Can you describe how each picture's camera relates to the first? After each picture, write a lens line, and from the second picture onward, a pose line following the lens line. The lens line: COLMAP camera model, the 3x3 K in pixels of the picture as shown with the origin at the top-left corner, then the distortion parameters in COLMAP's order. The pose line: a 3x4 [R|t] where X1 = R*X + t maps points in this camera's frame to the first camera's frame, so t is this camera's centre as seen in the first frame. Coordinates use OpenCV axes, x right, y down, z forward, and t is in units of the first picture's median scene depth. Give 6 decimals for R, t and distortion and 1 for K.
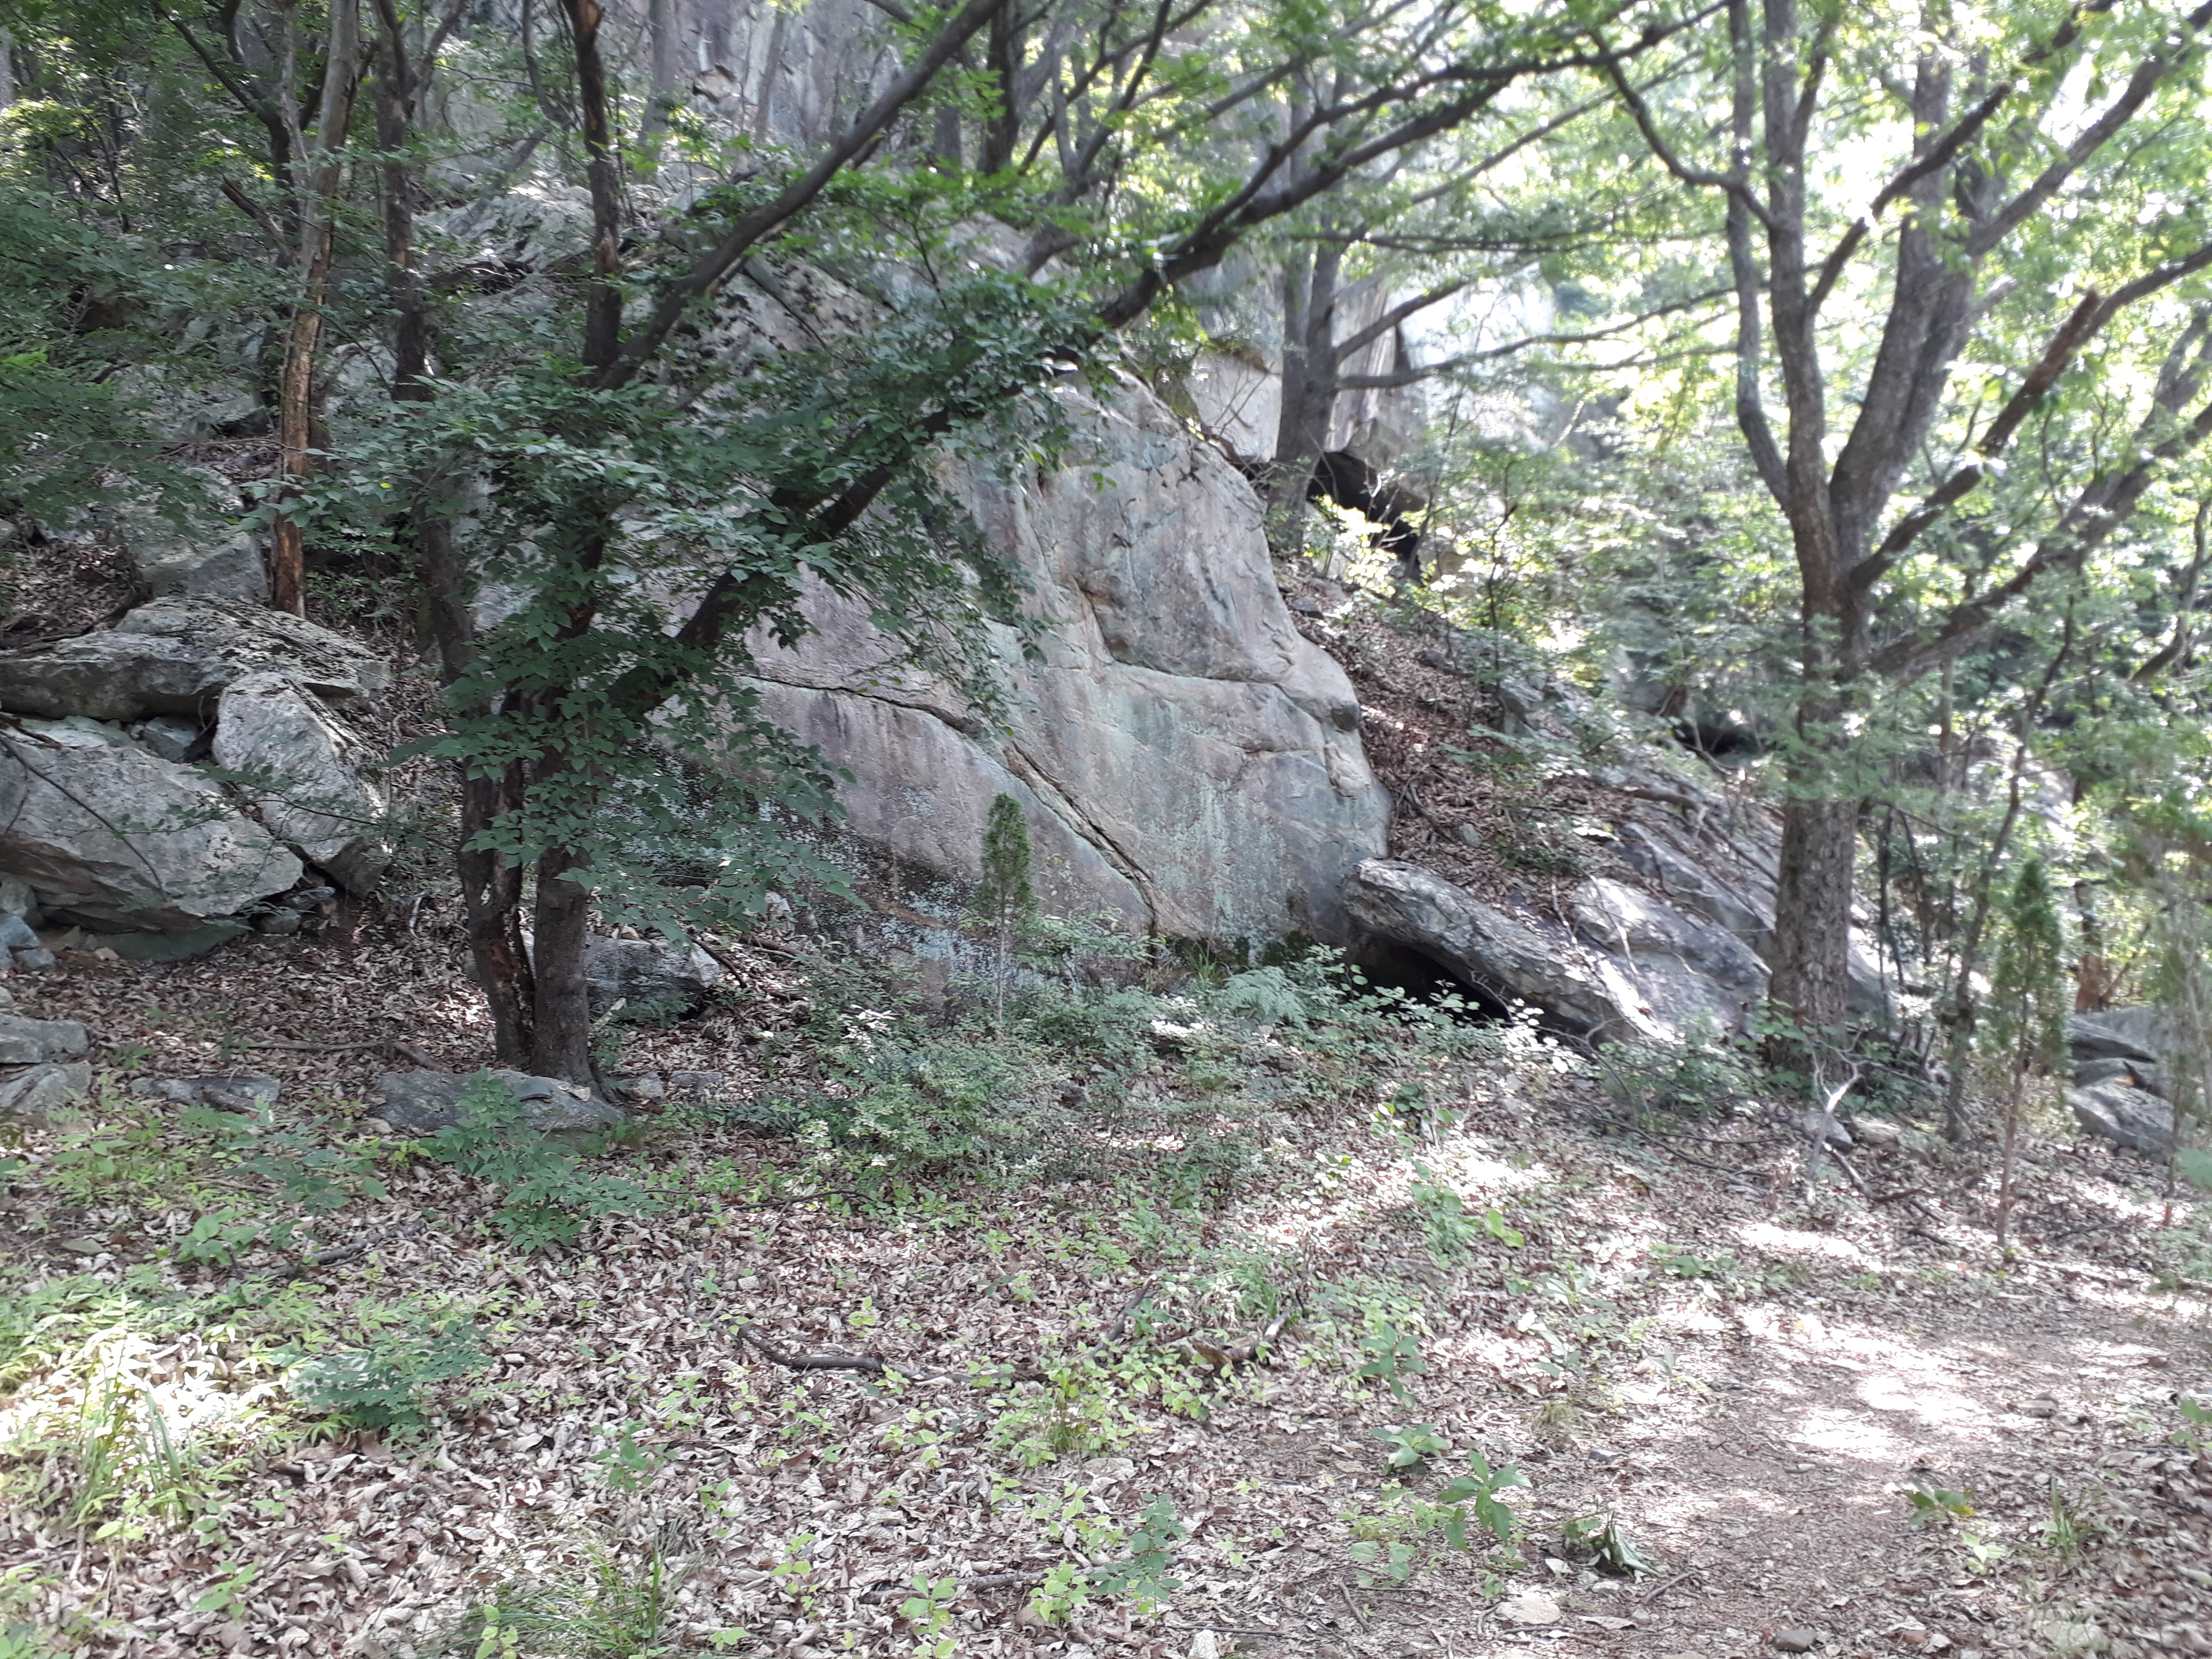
lens RADIAL K [[1743.9, 0, 1130.8], [0, 1743.9, 808.2], [0, 0, 1]] dist [0.184628, -0.382716]
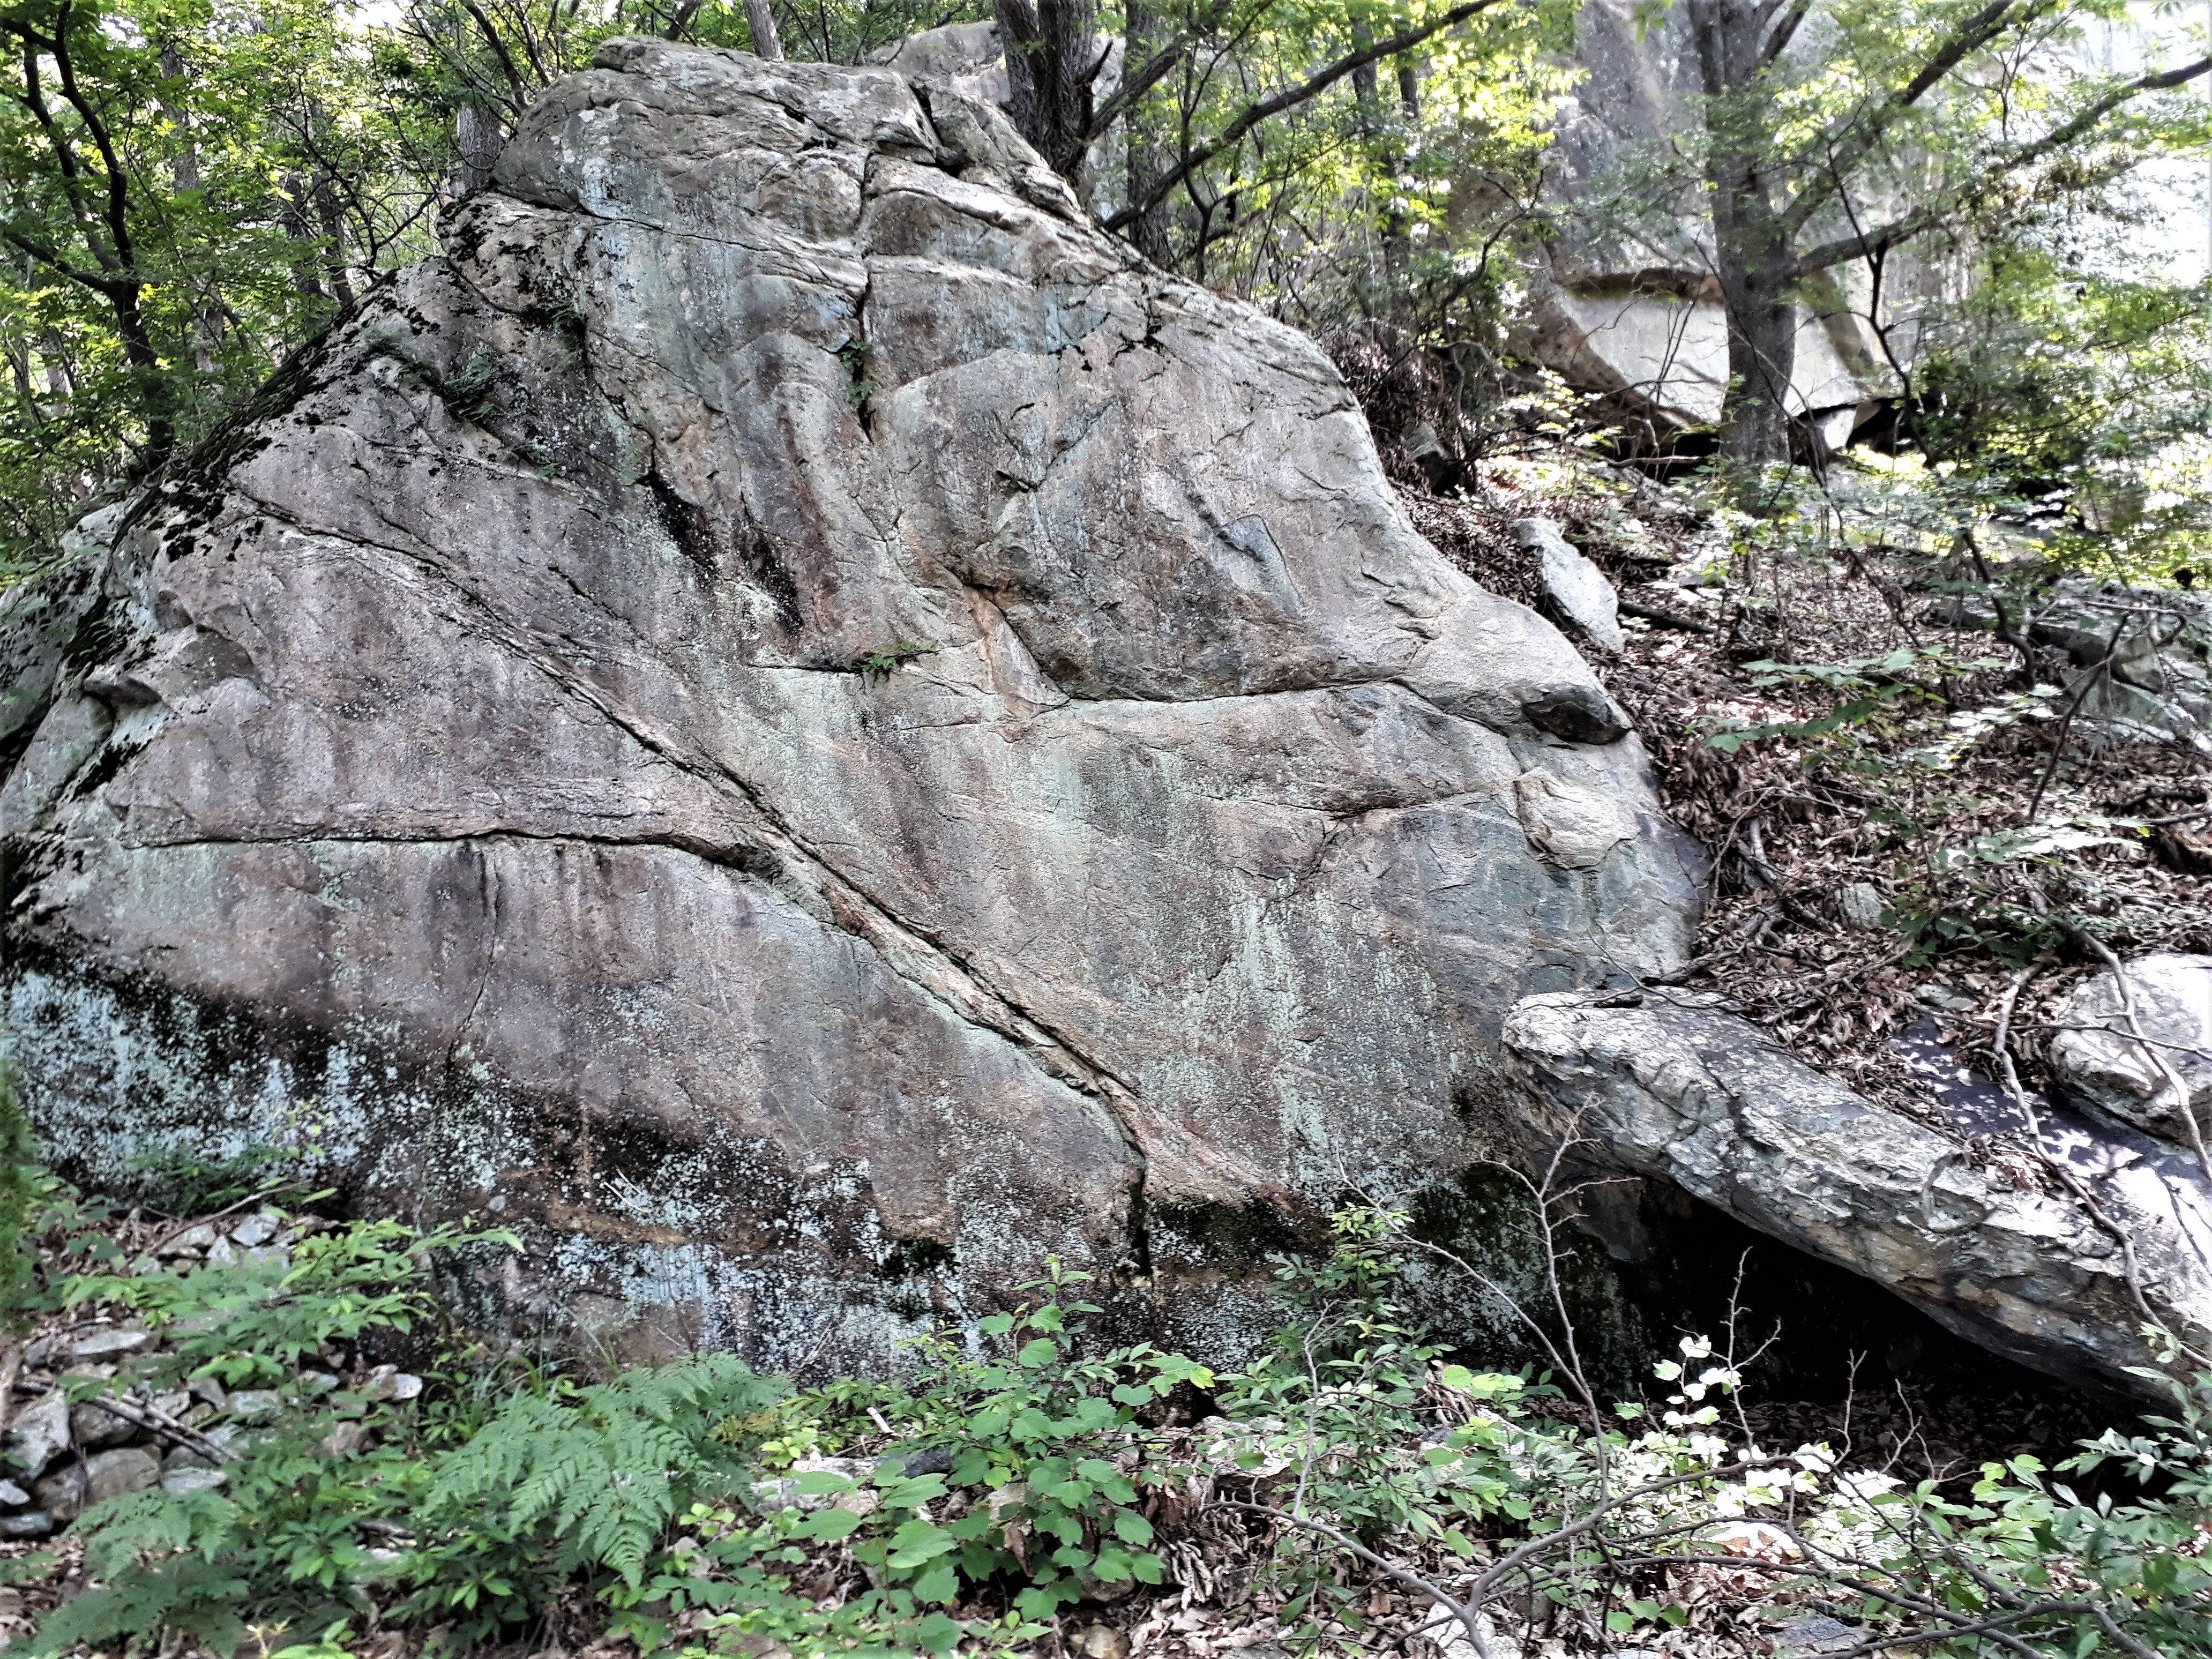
lens RADIAL K [[1743.9, 0, 1130.8], [0, 1743.9, 808.2], [0, 0, 1]] dist [0.184628, -0.382716]
pose [[0.876894, -0.192021, -0.440665, 0.250666], [0.136262, 0.978439, -0.155206, 0.038752], [0.460967, 0.076053, 0.884152, 0.534620]]
